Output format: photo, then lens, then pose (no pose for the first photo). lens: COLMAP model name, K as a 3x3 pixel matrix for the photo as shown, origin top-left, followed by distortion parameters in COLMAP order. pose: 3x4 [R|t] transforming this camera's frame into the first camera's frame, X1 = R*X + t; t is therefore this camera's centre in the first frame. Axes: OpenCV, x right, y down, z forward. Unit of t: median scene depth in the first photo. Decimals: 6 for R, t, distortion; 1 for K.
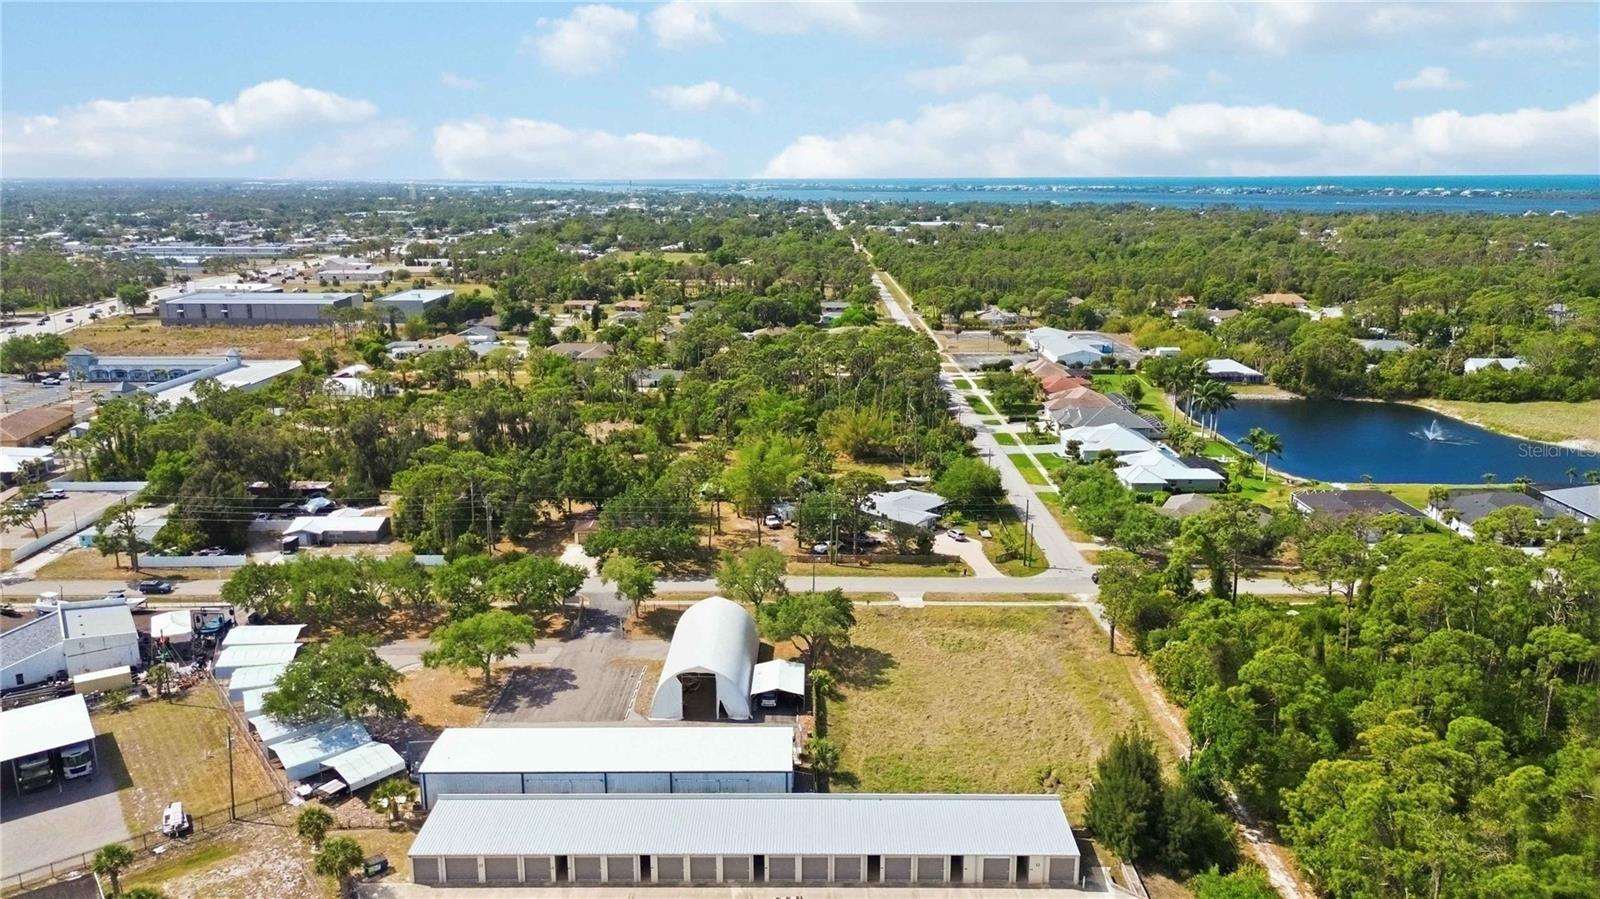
lens RADIAL K [[1128.5, 0, 798.4], [0, 1128.5, 452.4], [0, 0, 1]] dist [0.071538, -0.067962]
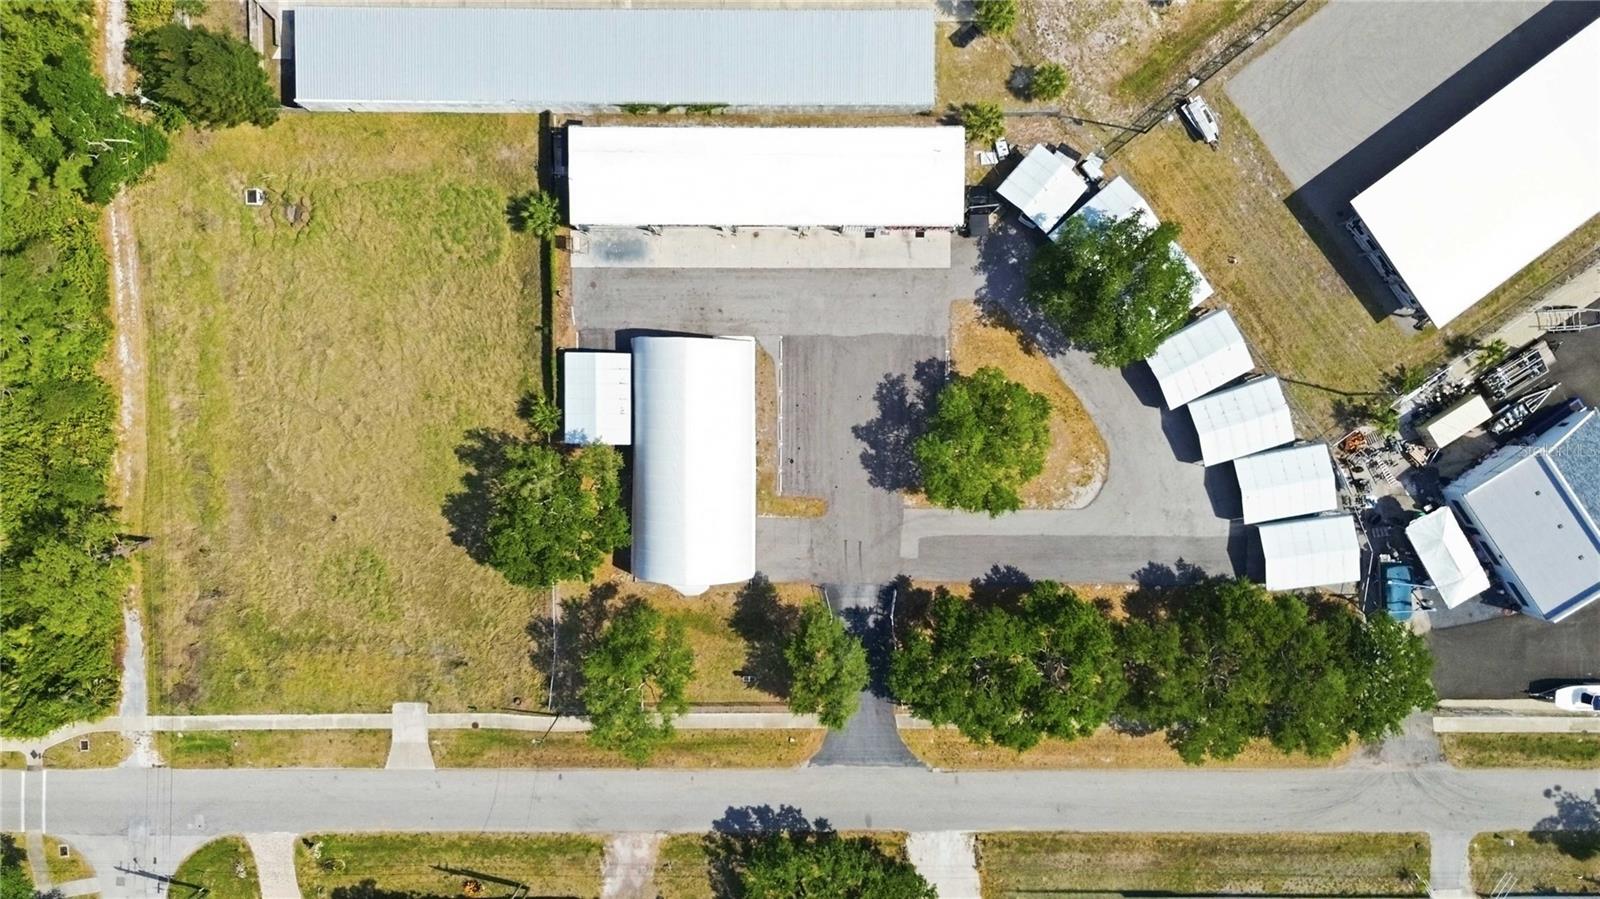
lens RADIAL K [[1128.5, 0, 798.4], [0, 1128.5, 452.4], [0, 0, 1]] dist [0.071538, -0.067962]
pose [[-0.999967, 0.005507, 0.005899, -0.147364], [0.004143, -0.276902, 0.960889, -0.515763], [0.006925, 0.960882, 0.276870, 0.732731]]
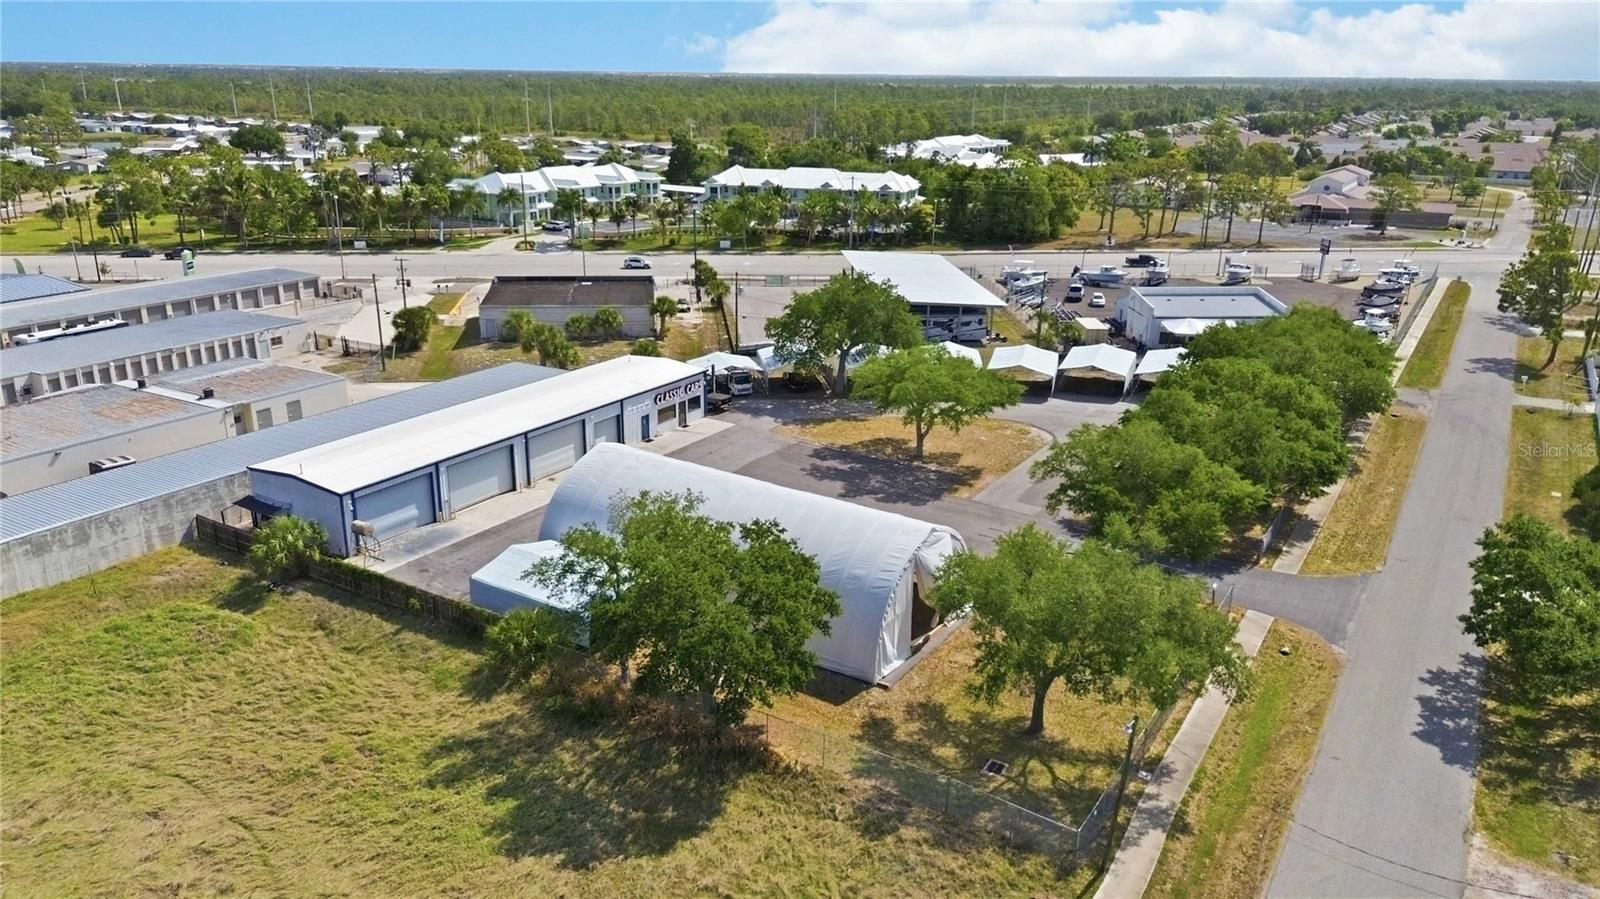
lens RADIAL K [[1128.5, 0, 798.4], [0, 1128.5, 452.4], [0, 0, 1]] dist [0.071538, -0.067962]
pose [[-0.524154, 0.270326, -0.807580, 0.258317], [-0.215031, 0.875548, 0.432641, -0.054683], [0.824029, 0.400425, -0.400794, 1.110348]]
